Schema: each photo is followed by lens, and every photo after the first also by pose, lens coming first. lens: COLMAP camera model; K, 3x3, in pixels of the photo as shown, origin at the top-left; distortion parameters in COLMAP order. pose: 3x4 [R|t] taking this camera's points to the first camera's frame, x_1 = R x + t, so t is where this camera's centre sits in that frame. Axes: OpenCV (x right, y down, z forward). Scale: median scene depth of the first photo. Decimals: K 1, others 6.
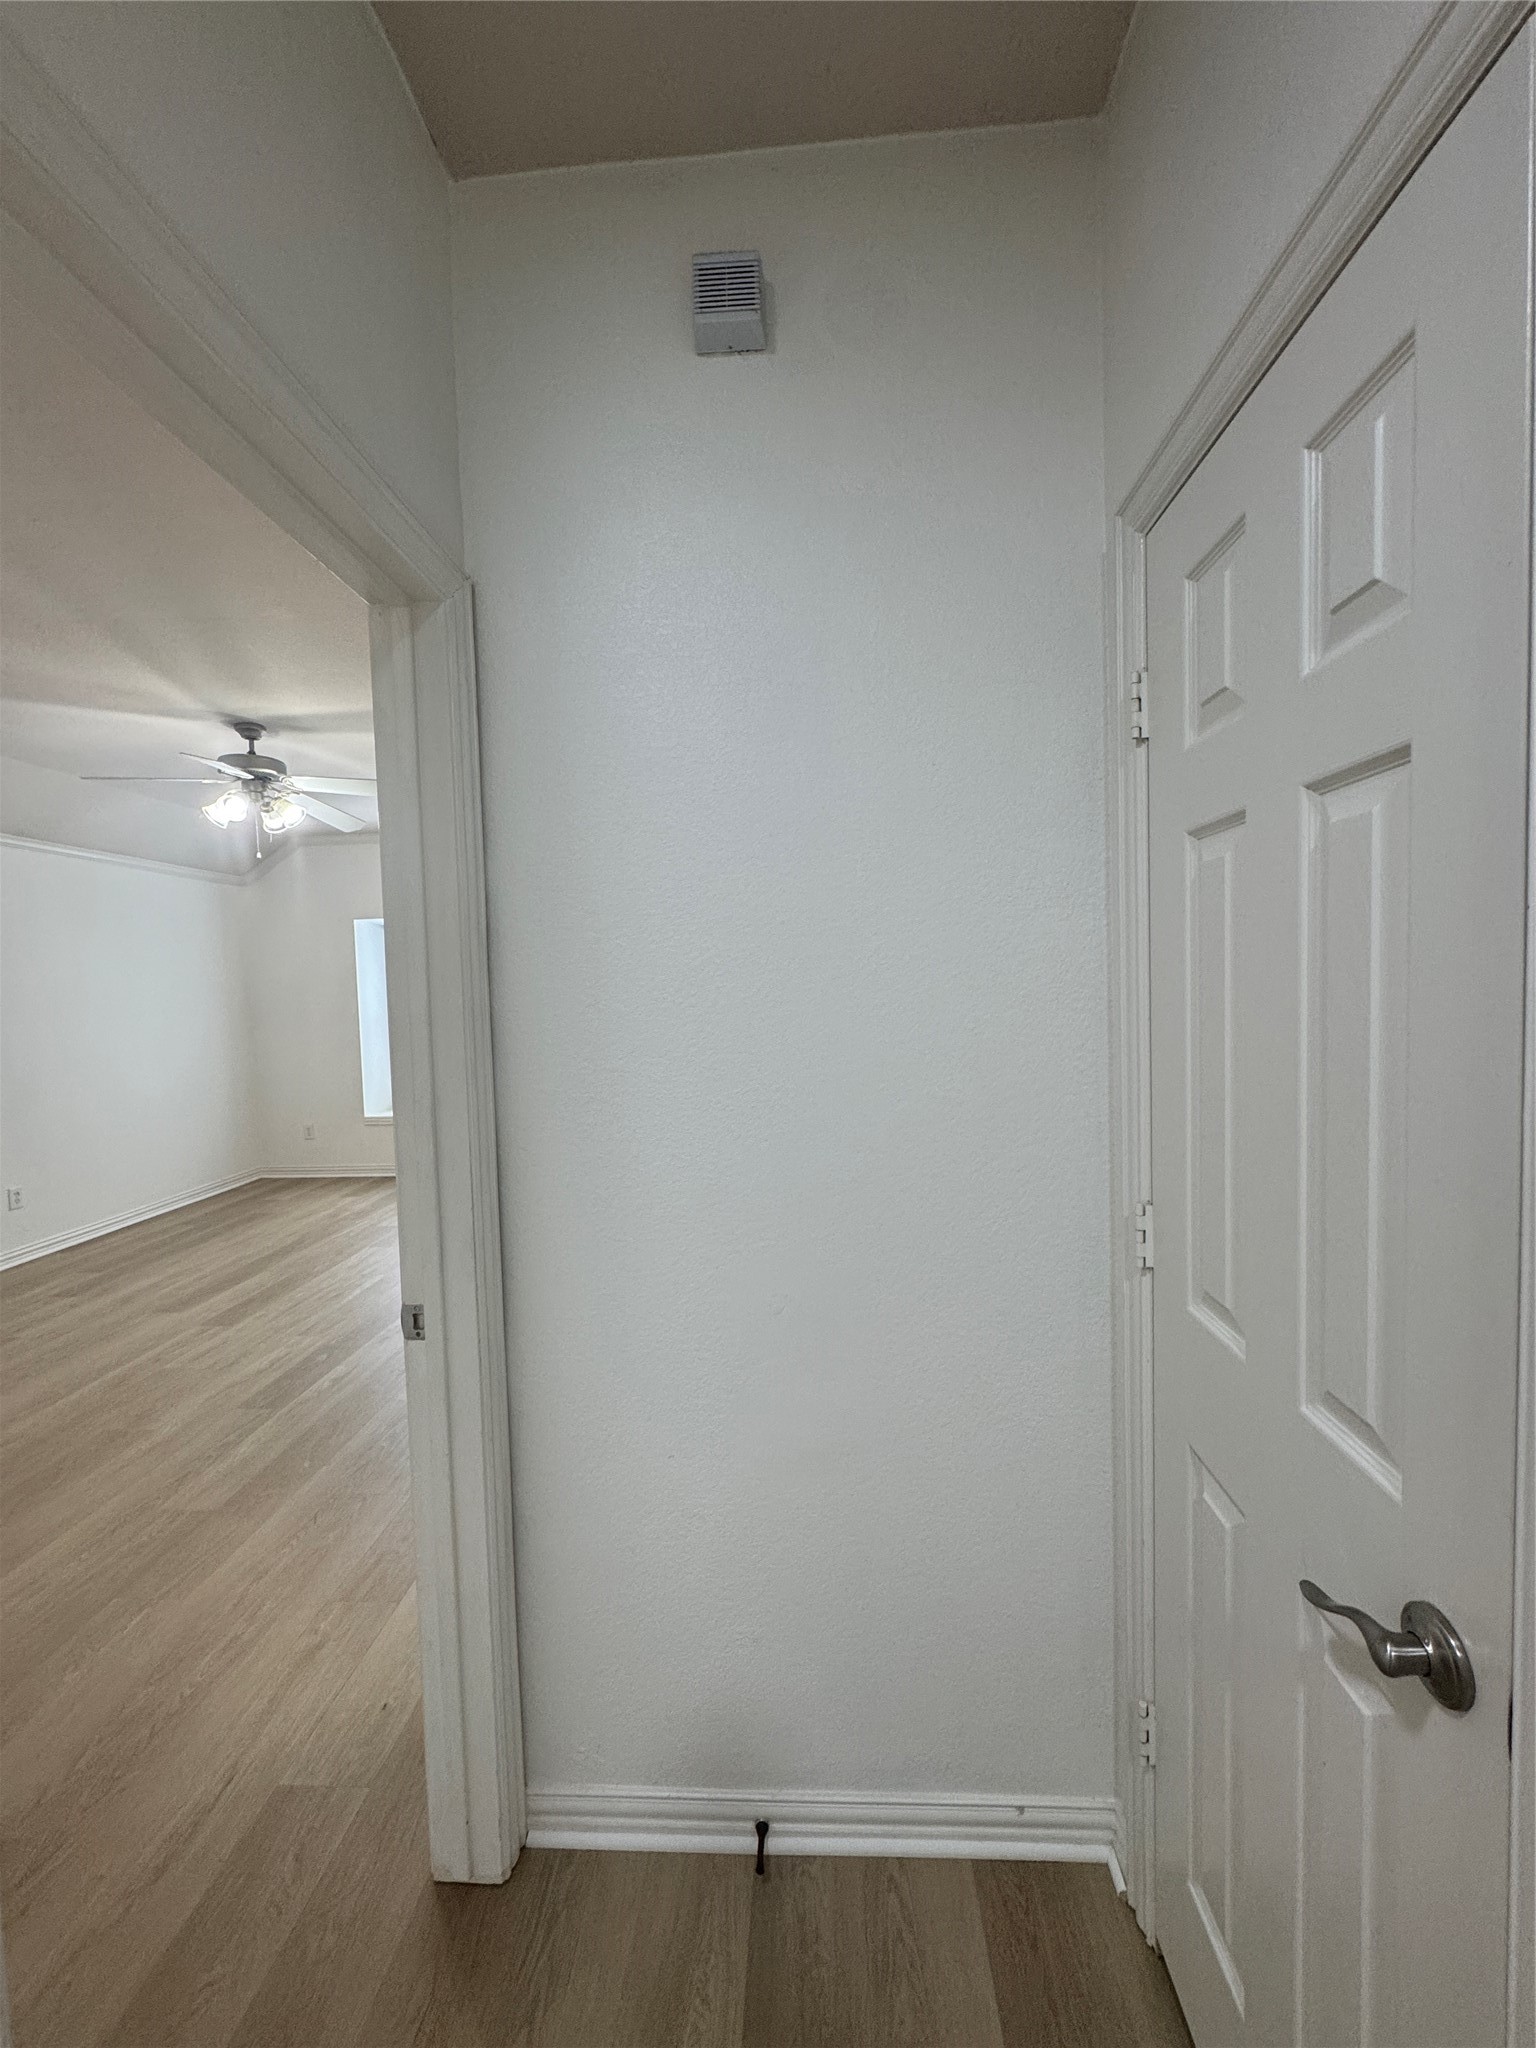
lens RADIAL K [[818.7, 0, 768.0], [0, 818.7, 1024.0], [0, 0, 1]] dist [0.000306, 0.000068]
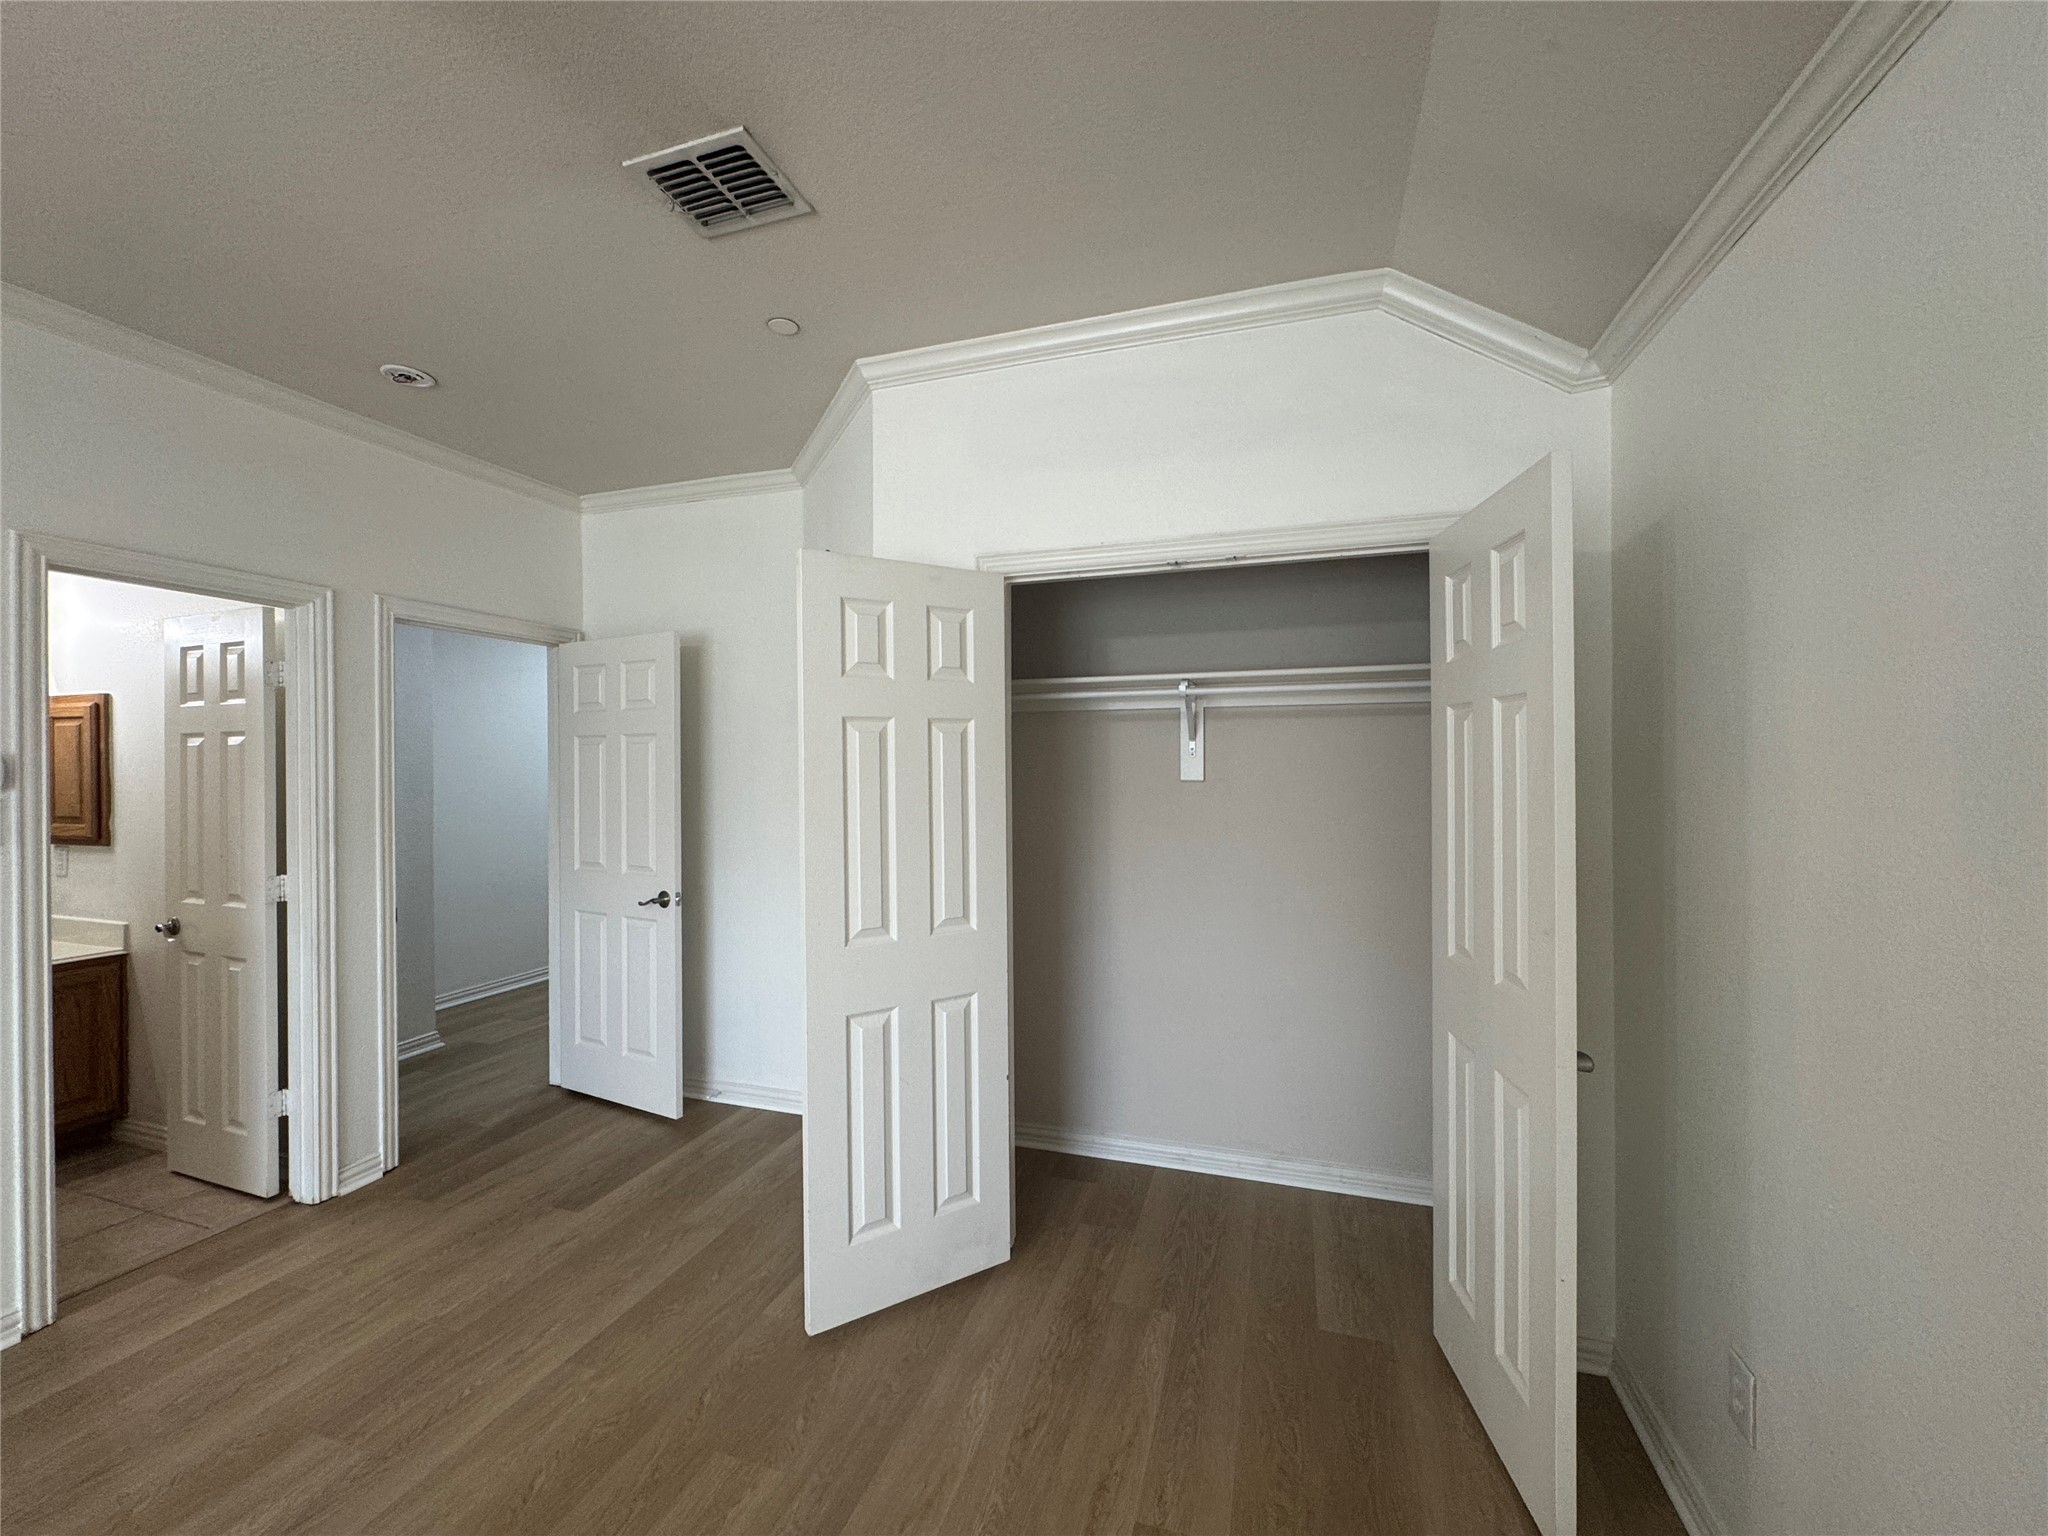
lens RADIAL K [[818.7, 0, 1022.4], [0, 818.7, 766.4], [0, 0, 1]] dist [0.000306, 0.000068]
pose [[-0.963097, 0.035992, 0.266736, -0.875695], [0.046861, 0.998306, 0.034493, -0.023391], [-0.265042, 0.045719, -0.963152, 0.869406]]
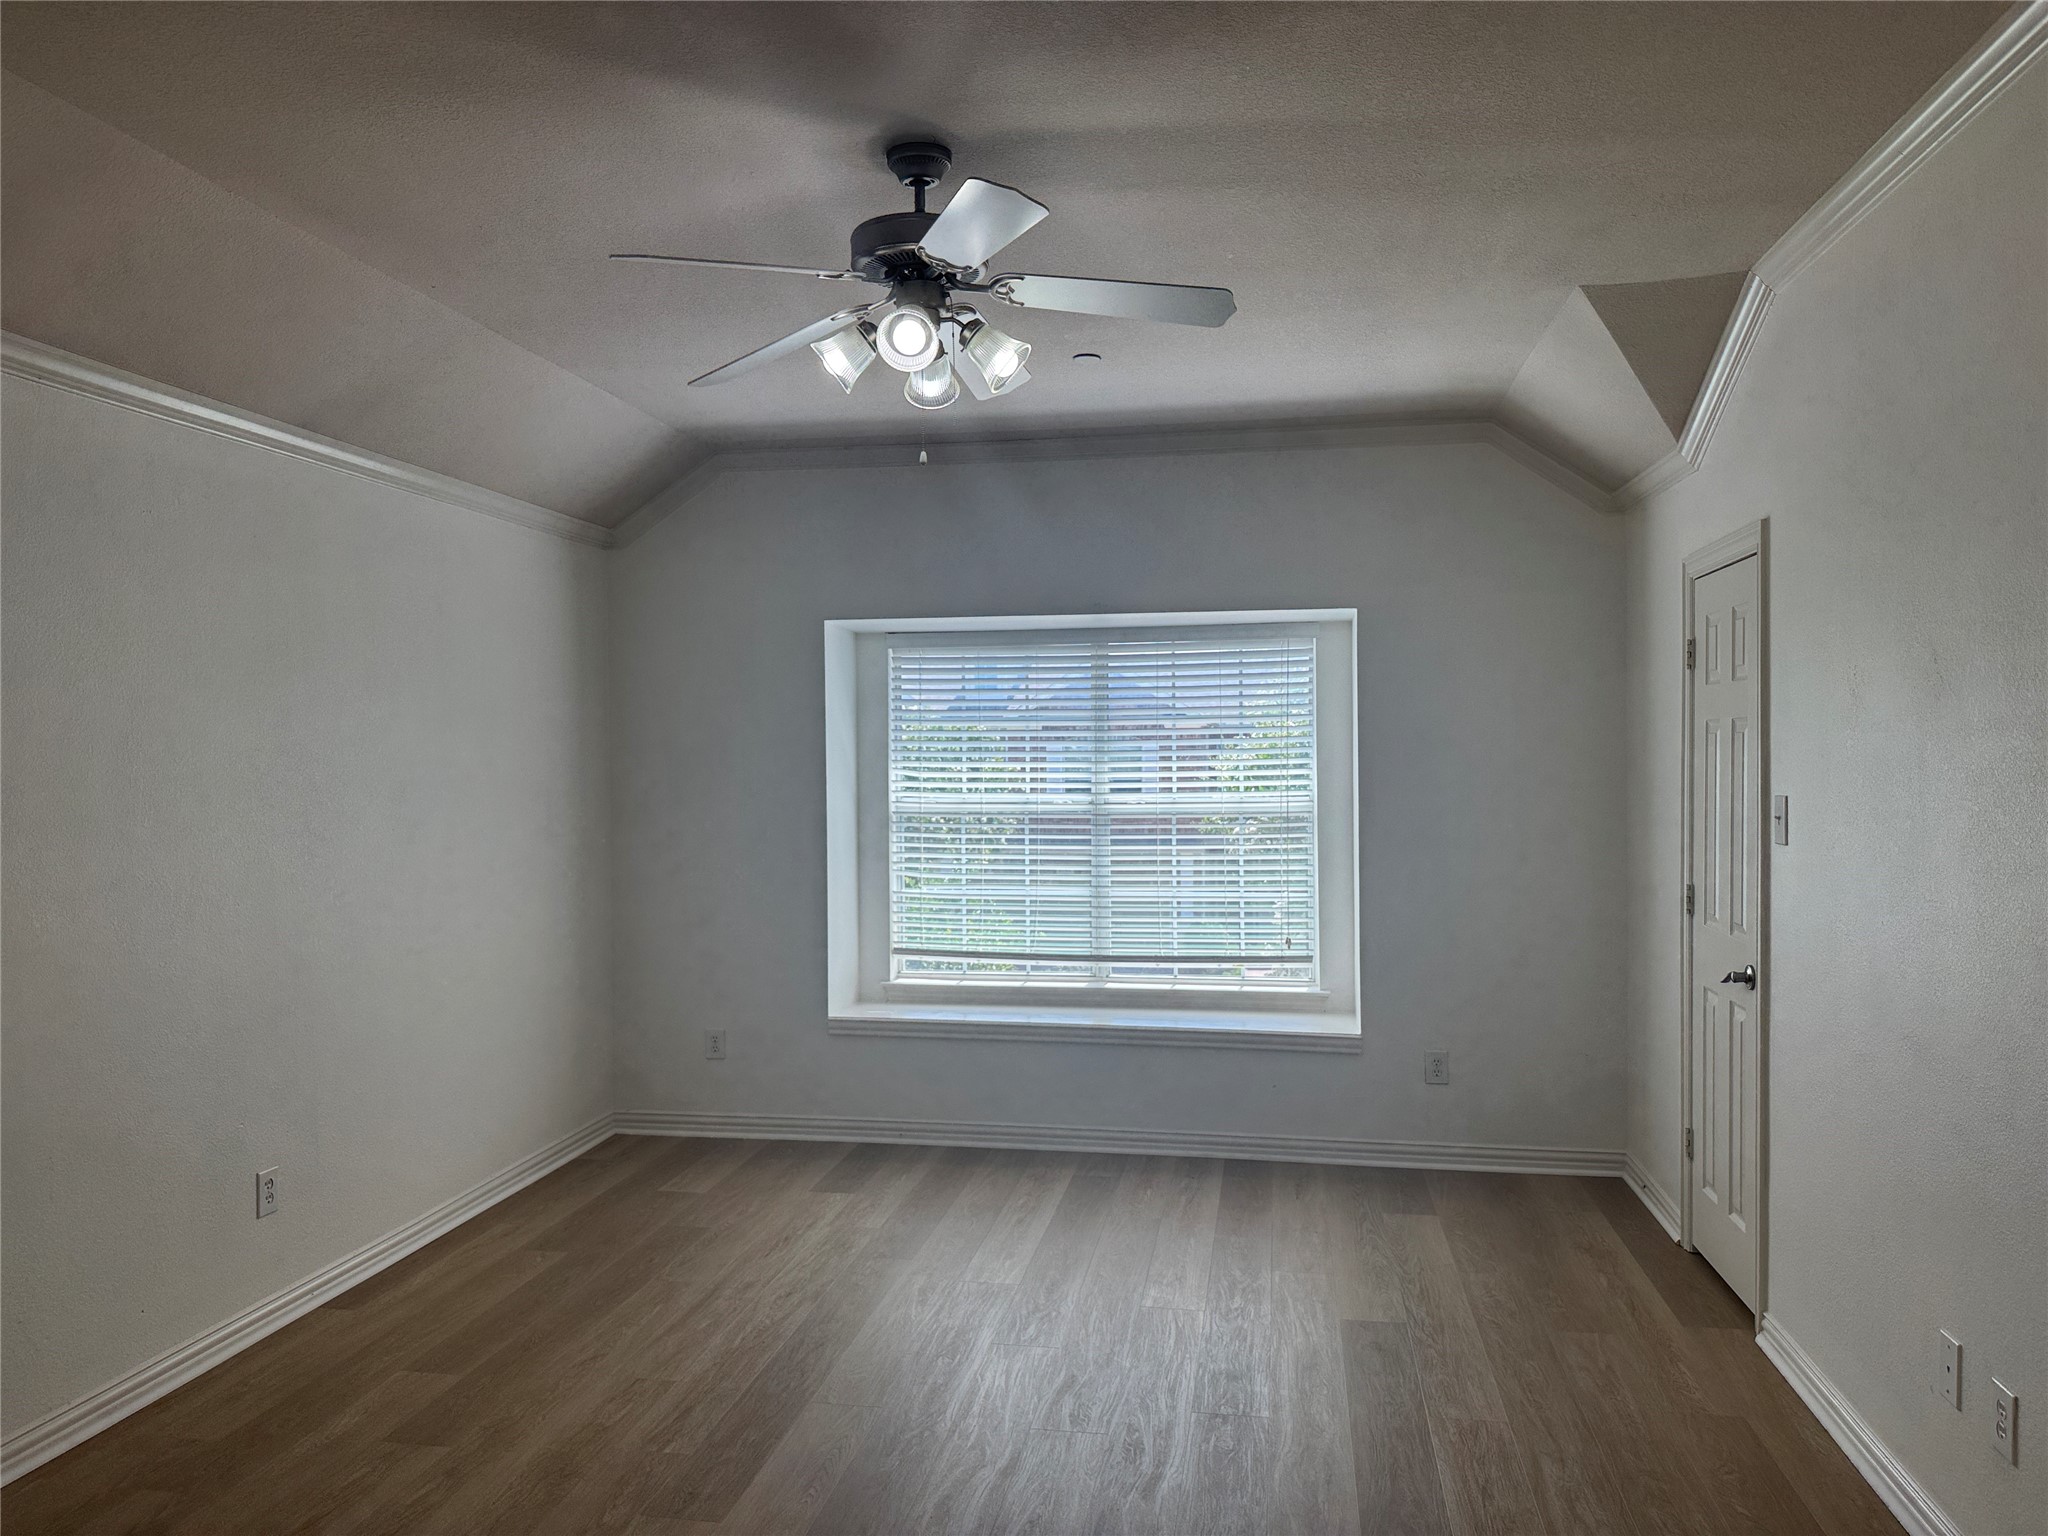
lens RADIAL K [[1501.7, 0, 1021.2], [0, 1501.7, 770.3], [0, 0, 1]] dist [-0.000263, -0.001577]
pose [[0.991253, 0.025890, -0.129411, -0.430010], [-0.028867, 0.999359, -0.021183, -0.025214], [0.128779, 0.024733, 0.991365, 0.220824]]
